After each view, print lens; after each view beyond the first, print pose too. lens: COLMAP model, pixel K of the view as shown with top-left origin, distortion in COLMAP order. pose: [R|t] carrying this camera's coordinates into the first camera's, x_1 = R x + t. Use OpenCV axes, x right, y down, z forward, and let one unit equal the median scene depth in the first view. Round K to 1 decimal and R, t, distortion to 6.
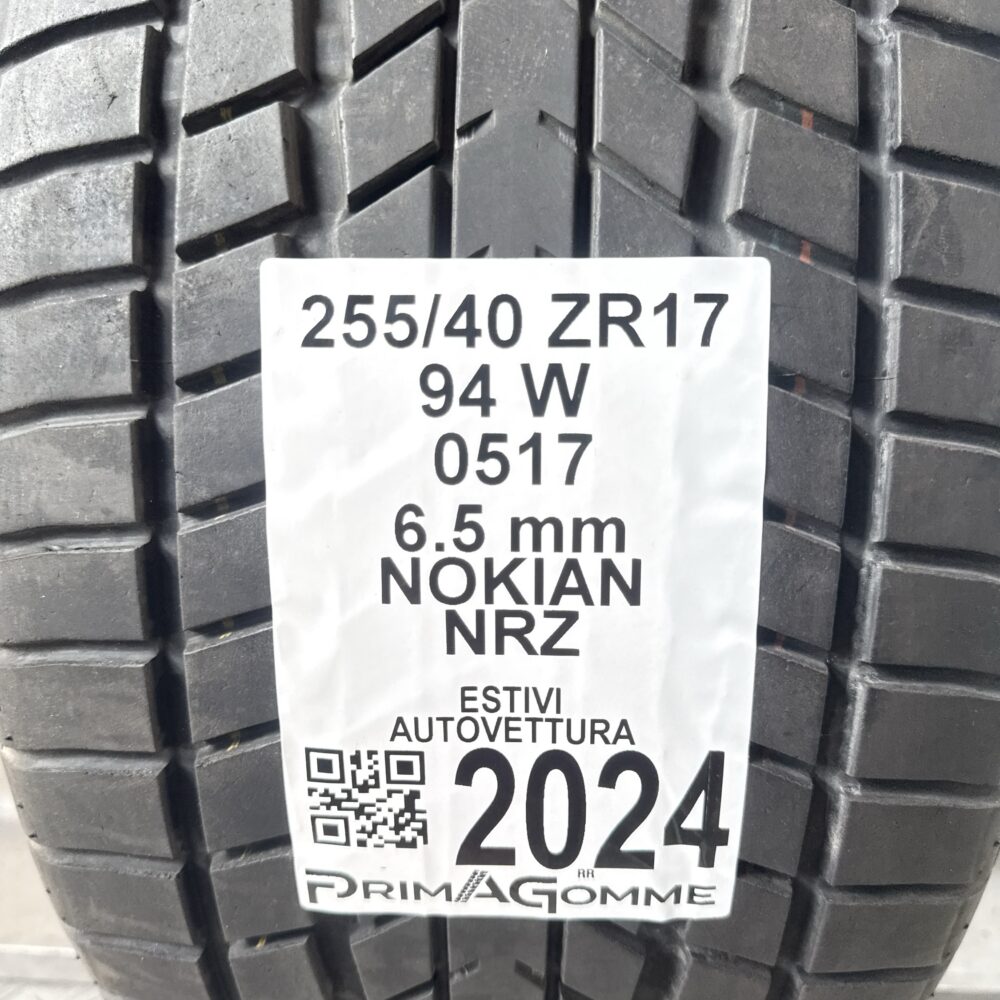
lens RADIAL K [[964.4, 0, 500.0], [0, 964.4, 500.0], [0, 0, 1]] dist [0.093991, -0.279083]
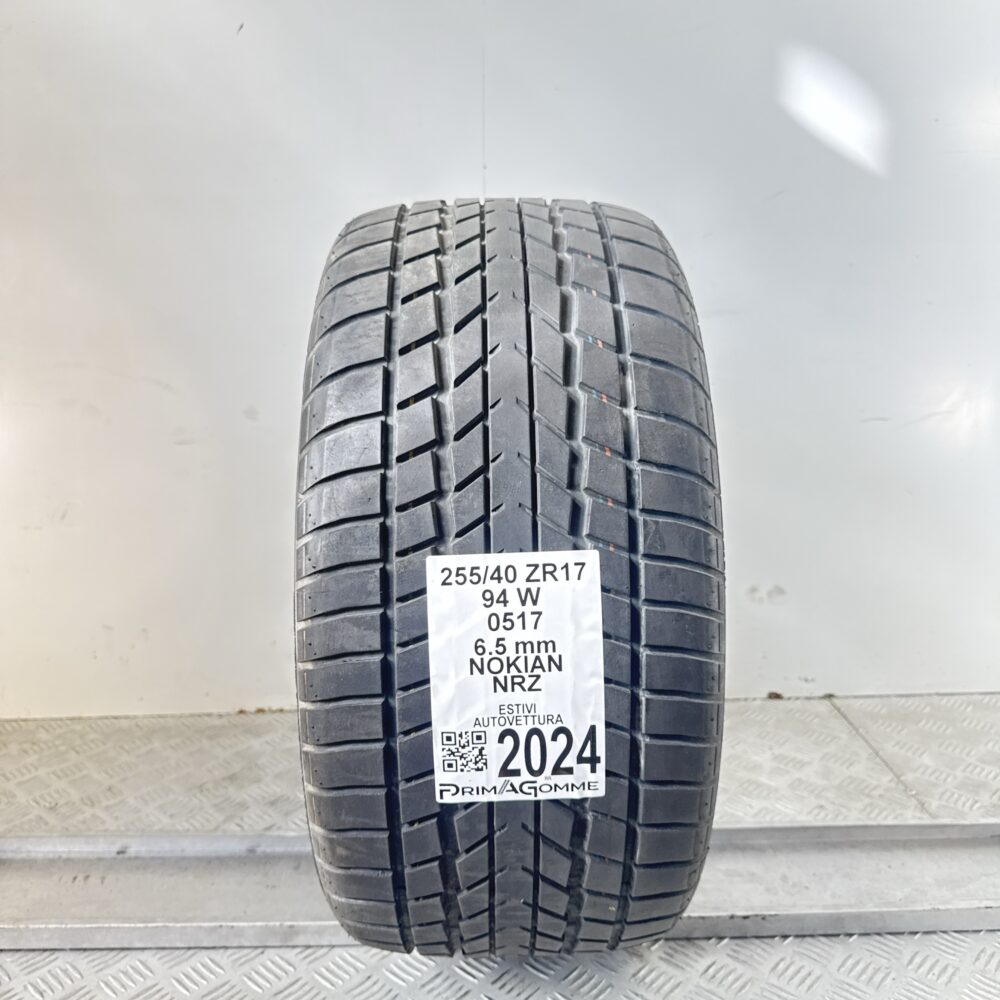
lens RADIAL K [[964.4, 0, 500.0], [0, 964.4, 500.0], [0, 0, 1]] dist [0.093991, -0.279083]
pose [[0.997761, -0.037201, 0.055574, -0.173152], [0.043497, 0.992208, -0.116755, -0.064665], [-0.050797, 0.118911, 0.991605, -1.836177]]
